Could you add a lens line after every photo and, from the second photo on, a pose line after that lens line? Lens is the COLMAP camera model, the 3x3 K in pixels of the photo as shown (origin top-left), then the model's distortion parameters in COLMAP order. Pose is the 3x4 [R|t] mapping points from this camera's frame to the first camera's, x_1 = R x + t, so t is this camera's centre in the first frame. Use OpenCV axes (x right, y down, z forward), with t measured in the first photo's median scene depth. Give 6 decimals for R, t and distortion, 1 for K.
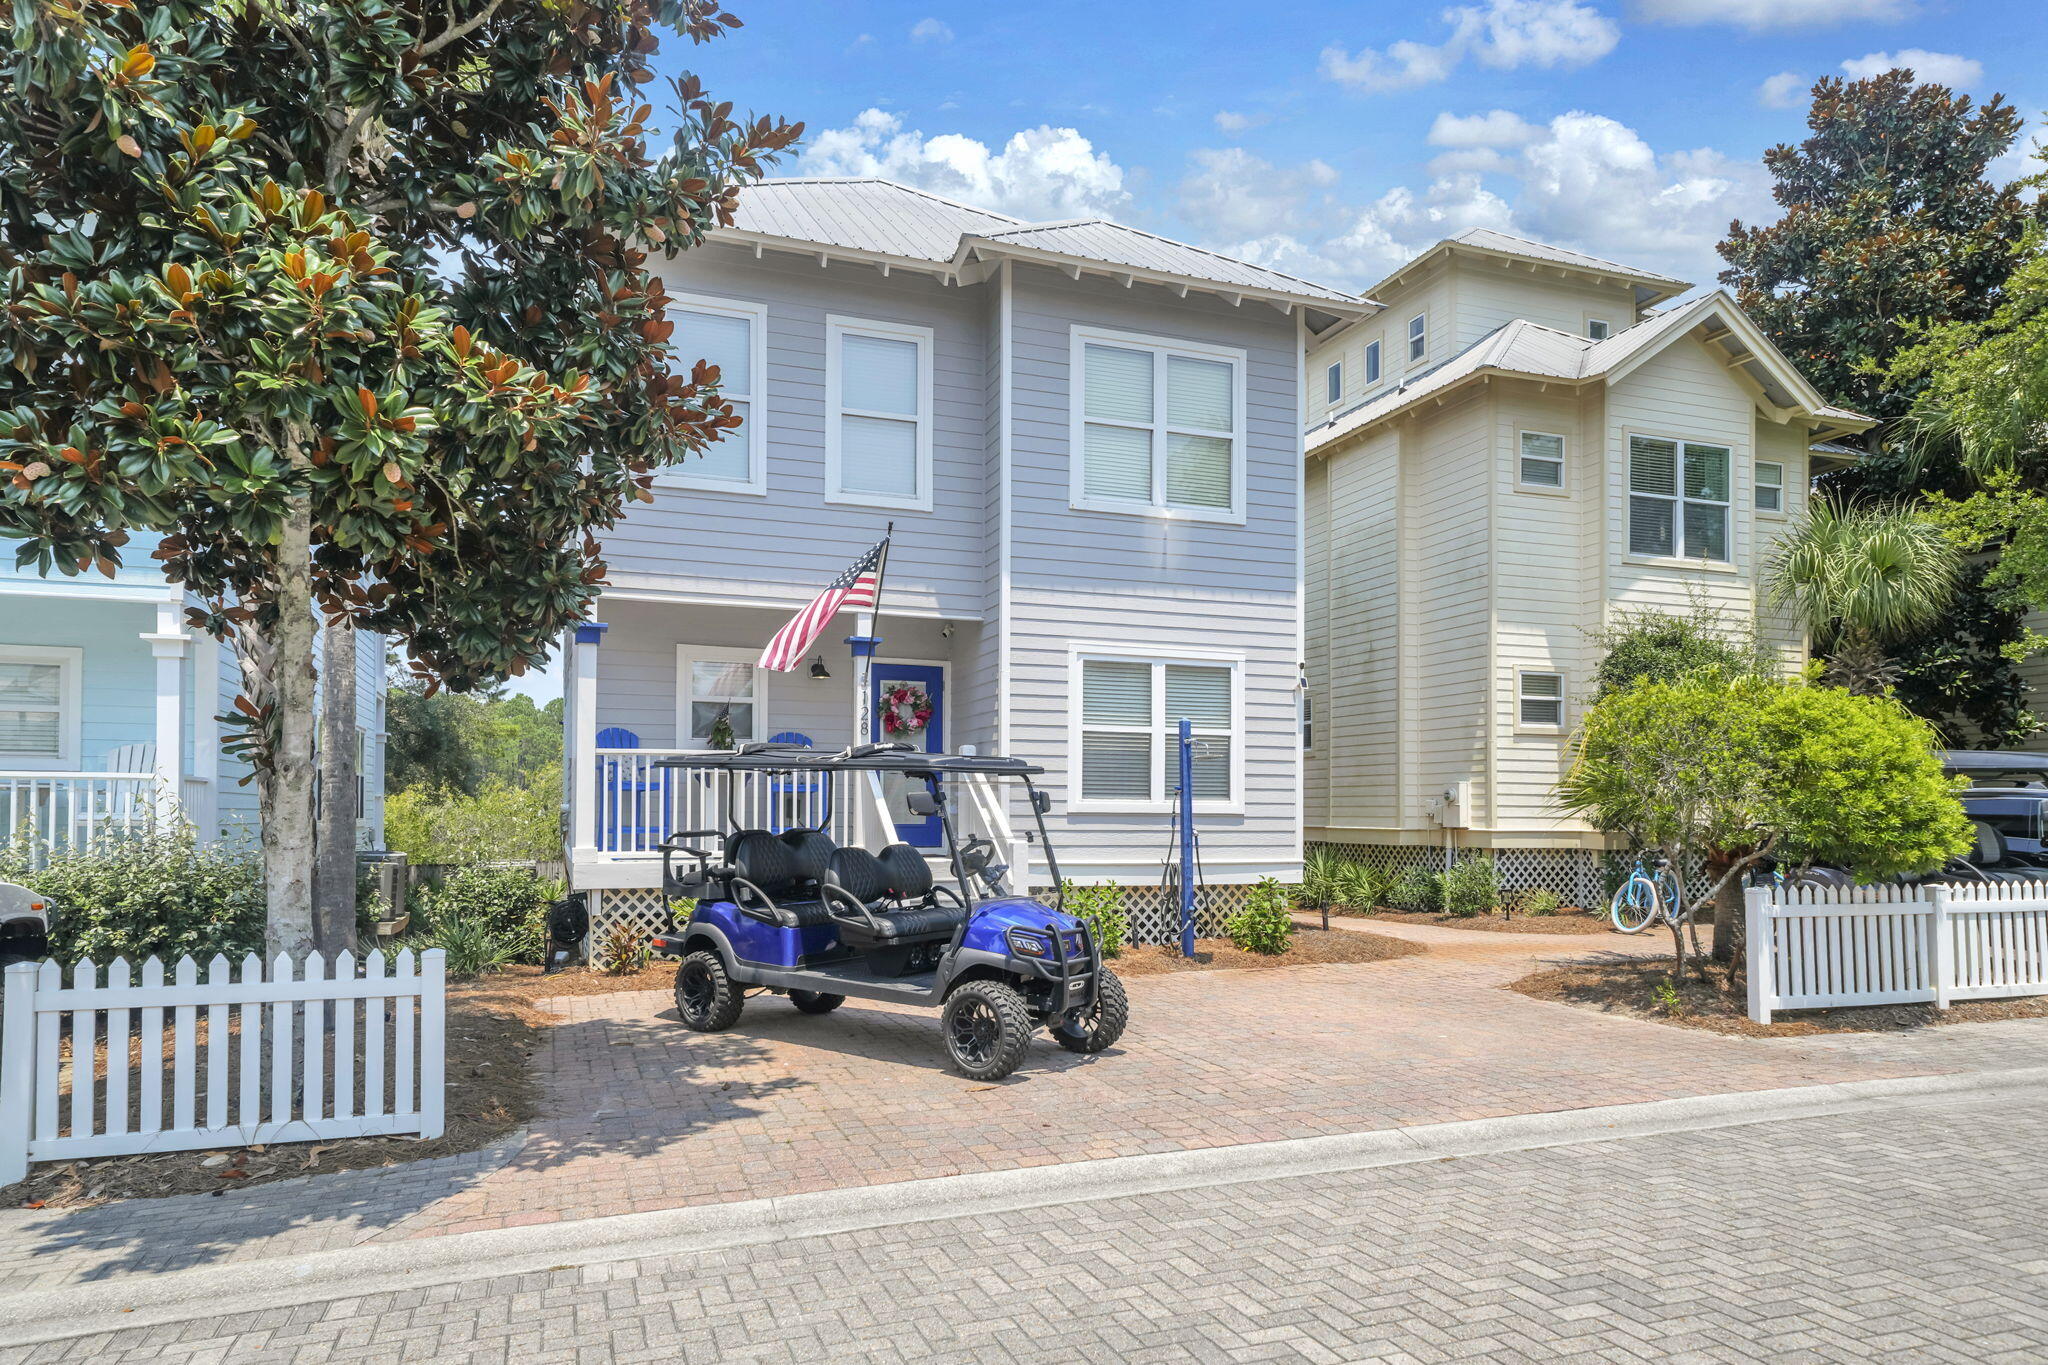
lens RADIAL K [[1694.5, 0, 1095.0], [0, 1694.5, 701.3], [0, 0, 1]] dist [0.000114, -0.004754]
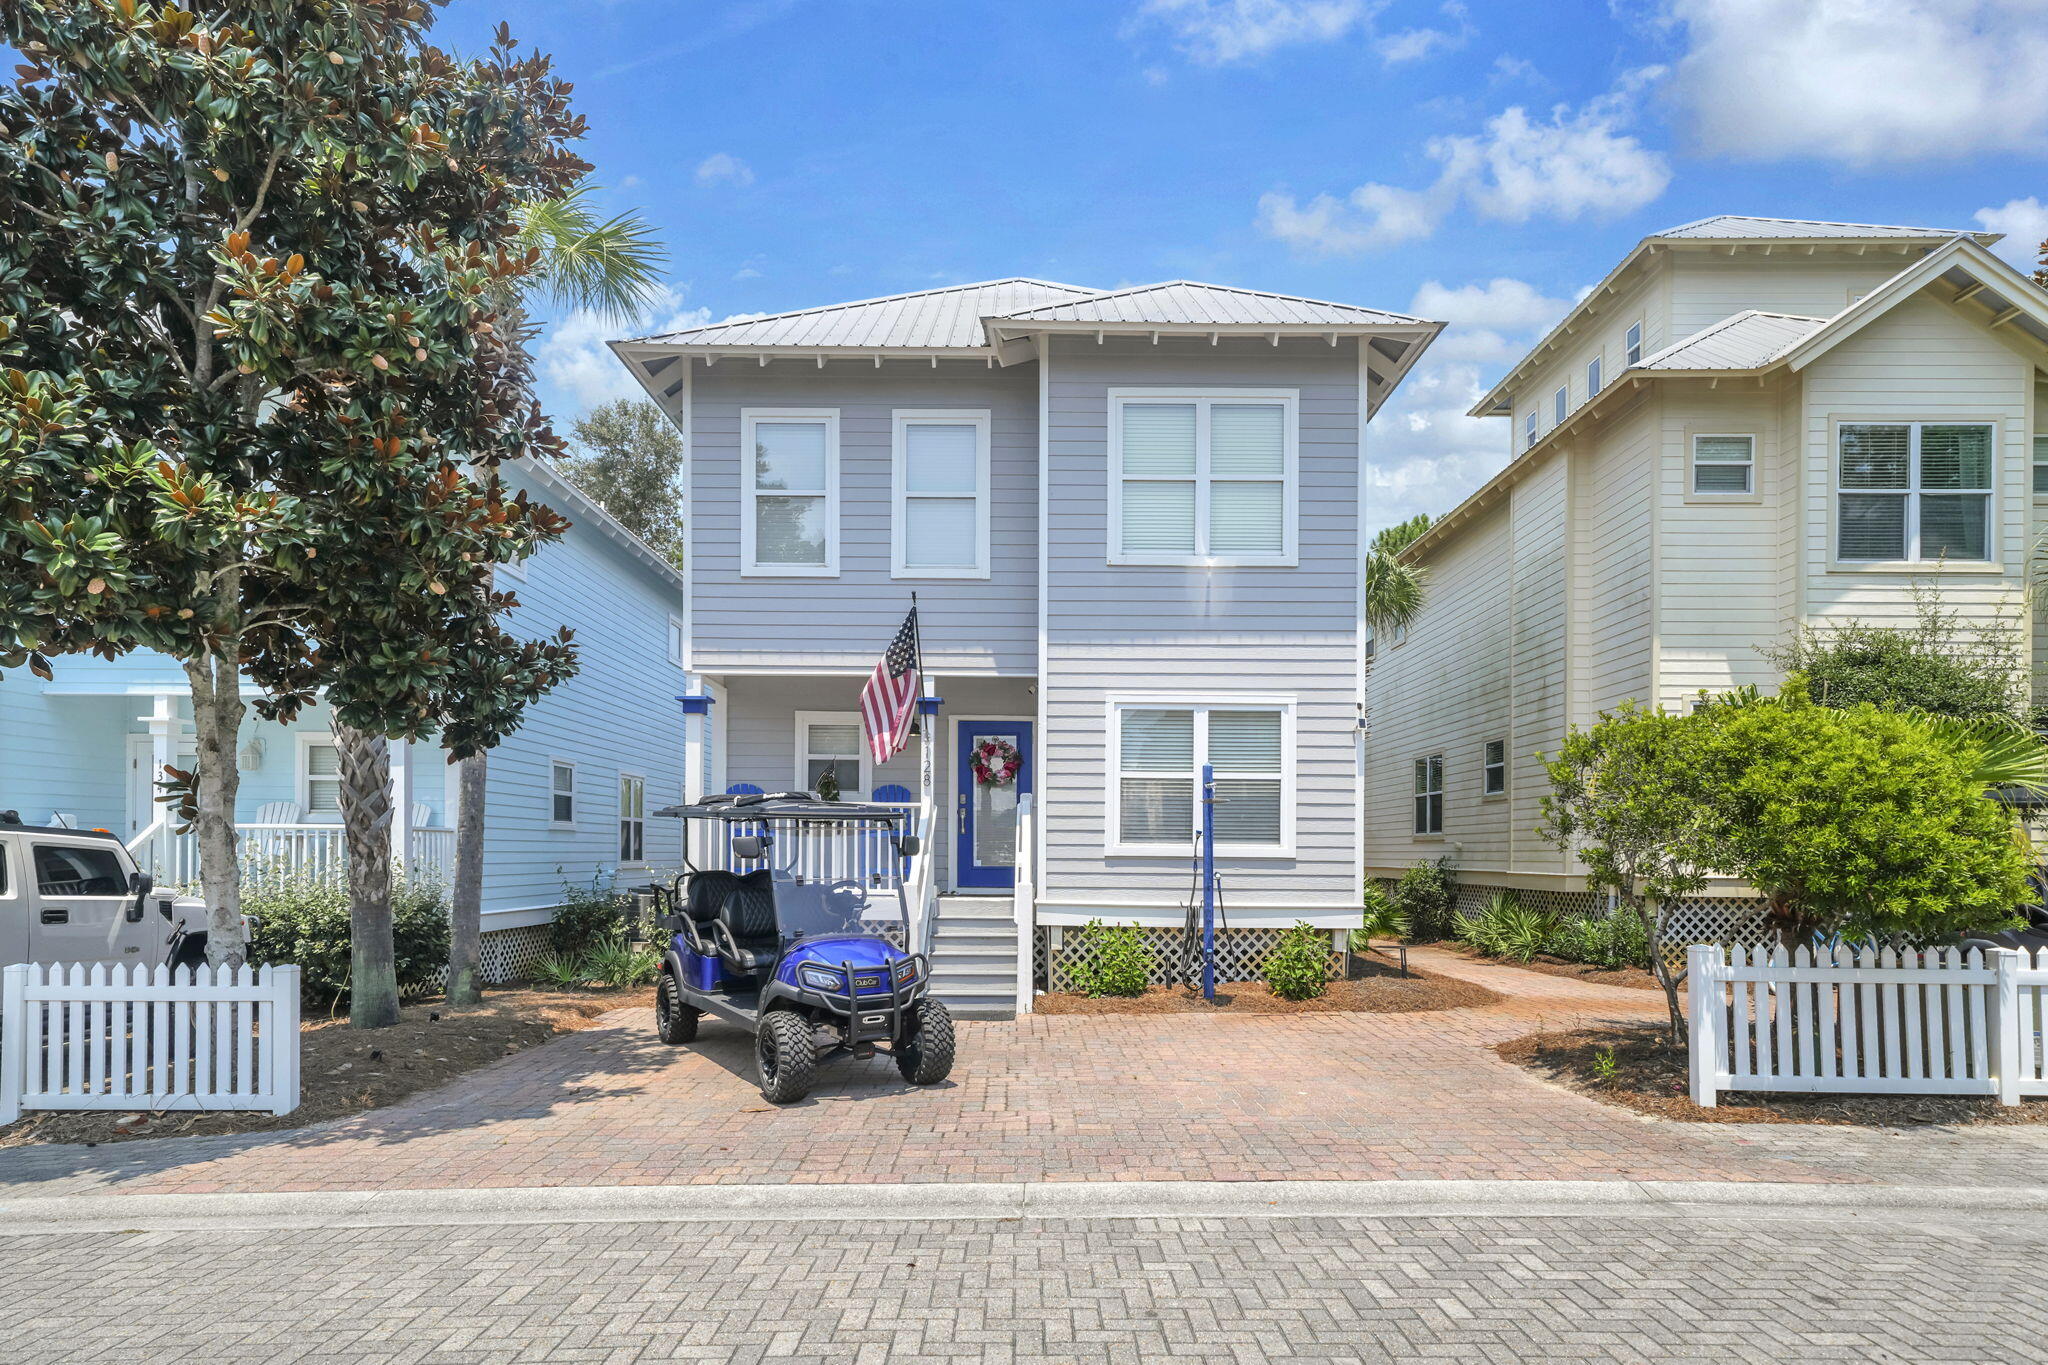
lens RADIAL K [[1492.5, 0, 1028.2], [0, 1492.5, 781.9], [0, 0, 1]] dist [0.032065, -0.046900]
pose [[0.897290, -0.020832, -0.440950, 0.344791], [0.027297, 0.999593, 0.008322, 0.010732], [0.440597, -0.019504, 0.897493, 0.150179]]
